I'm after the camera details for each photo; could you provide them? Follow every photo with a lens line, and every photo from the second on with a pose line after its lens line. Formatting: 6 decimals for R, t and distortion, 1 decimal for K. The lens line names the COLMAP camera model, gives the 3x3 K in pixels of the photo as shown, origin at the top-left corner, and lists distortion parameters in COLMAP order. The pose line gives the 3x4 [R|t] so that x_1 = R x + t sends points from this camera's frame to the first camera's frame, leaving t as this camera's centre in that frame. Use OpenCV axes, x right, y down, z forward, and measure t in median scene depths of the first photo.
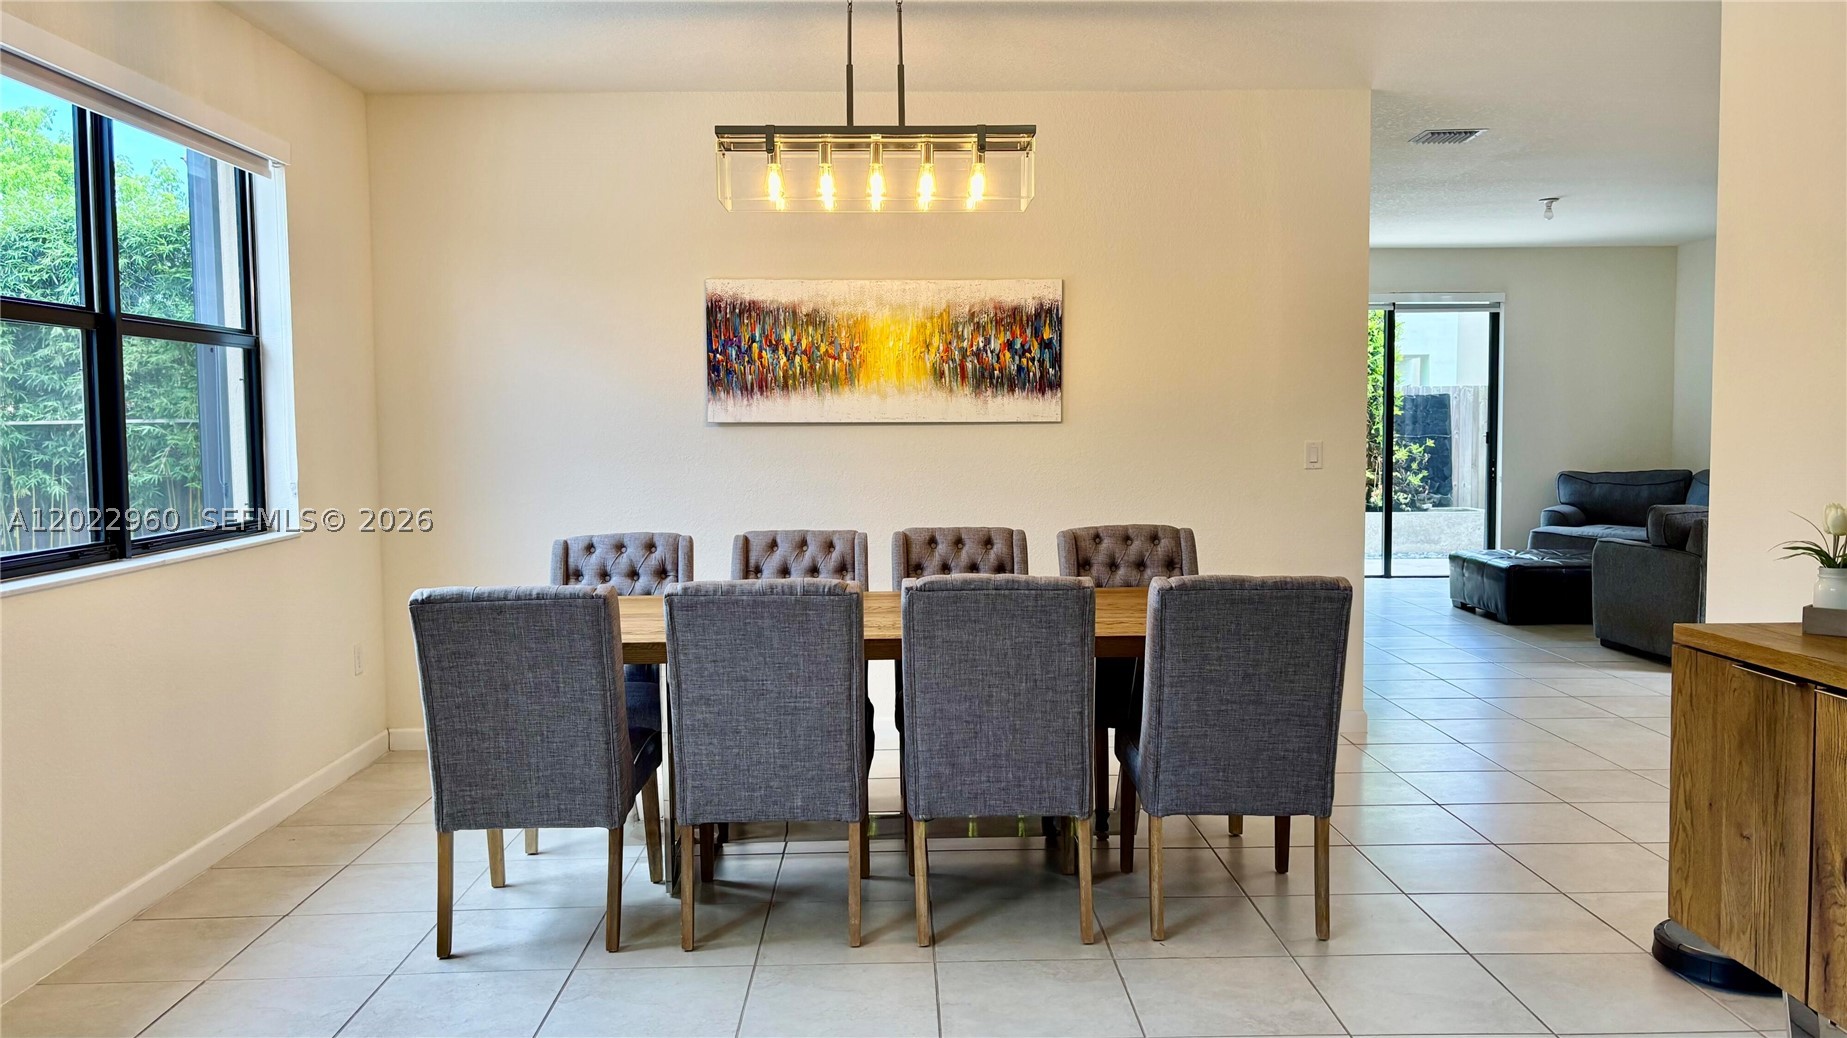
lens RADIAL K [[1405.9, 0, 923.5], [0, 1405.9, 519.0], [0, 0, 1]] dist [0.030197, 0.005960]
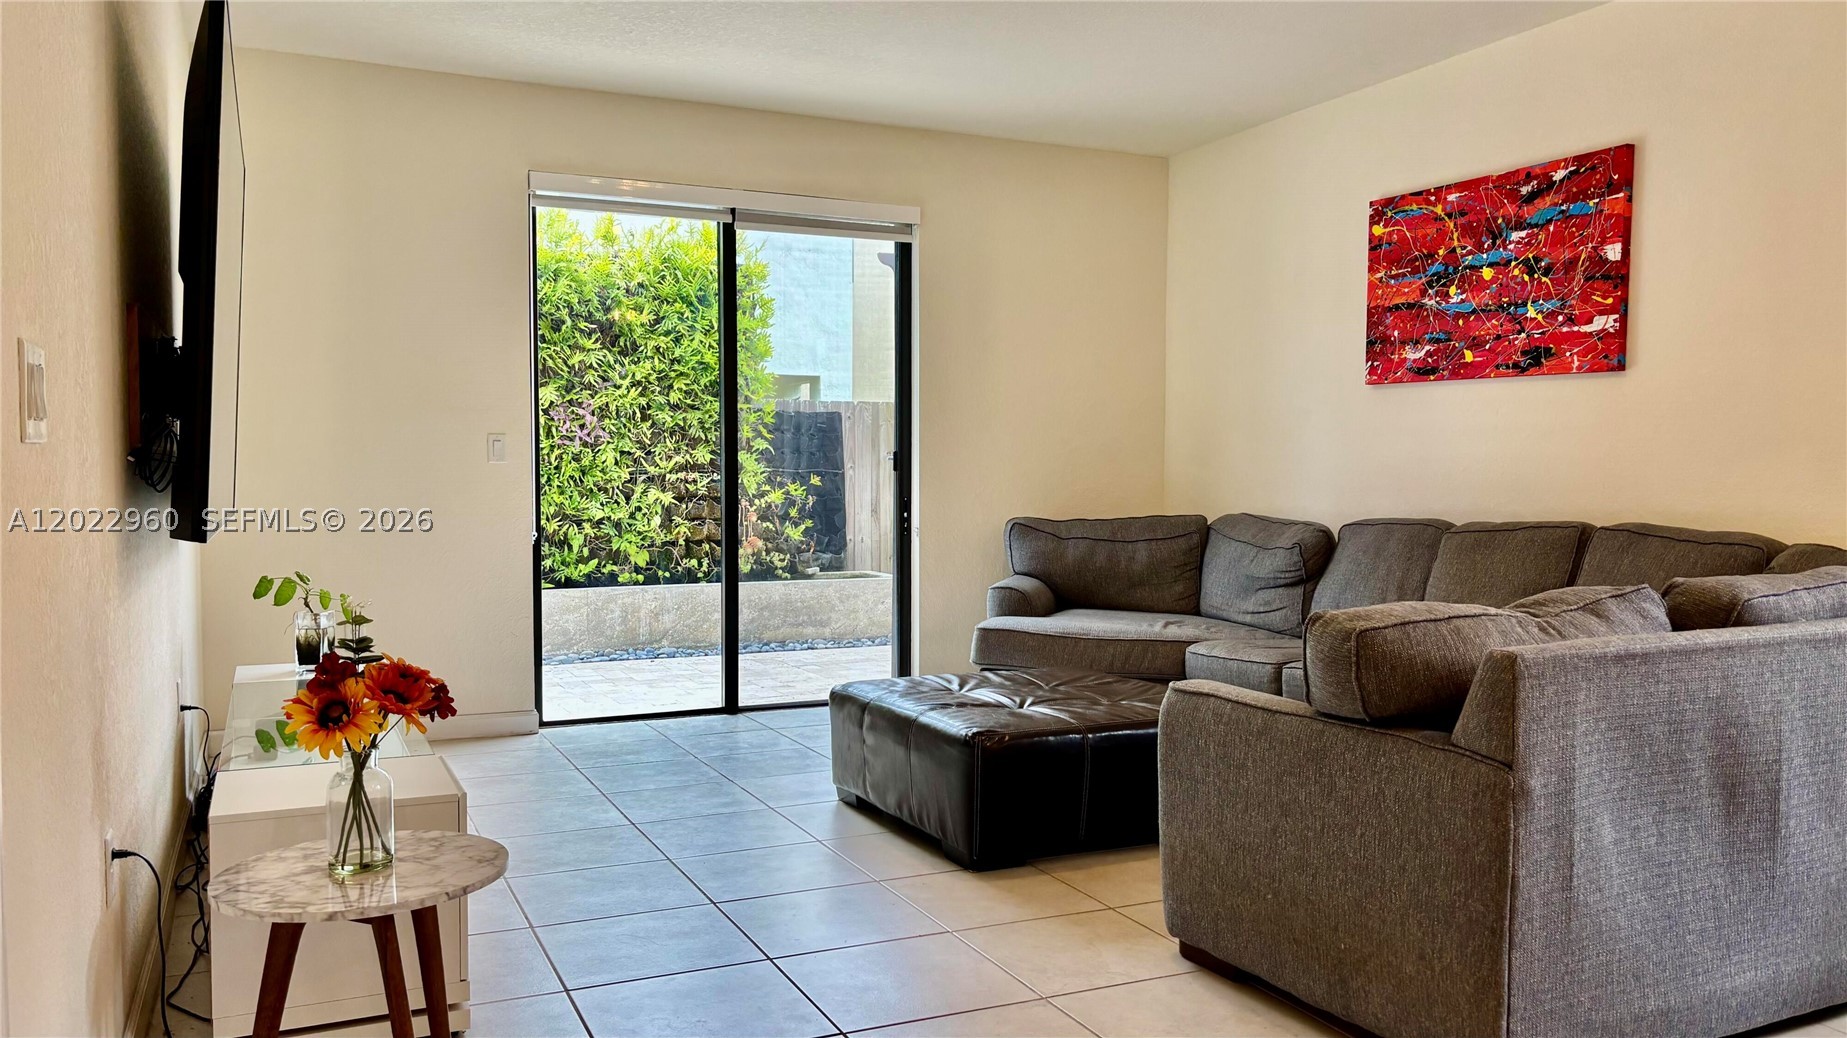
lens RADIAL K [[1405.9, 0, 923.5], [0, 1405.9, 519.0], [0, 0, 1]] dist [0.030197, 0.005960]
pose [[0.918220, -0.001767, 0.396068, 0.178786], [0.016556, 0.999287, -0.033923, -0.013821], [-0.395726, 0.037706, 0.917594, 0.460653]]
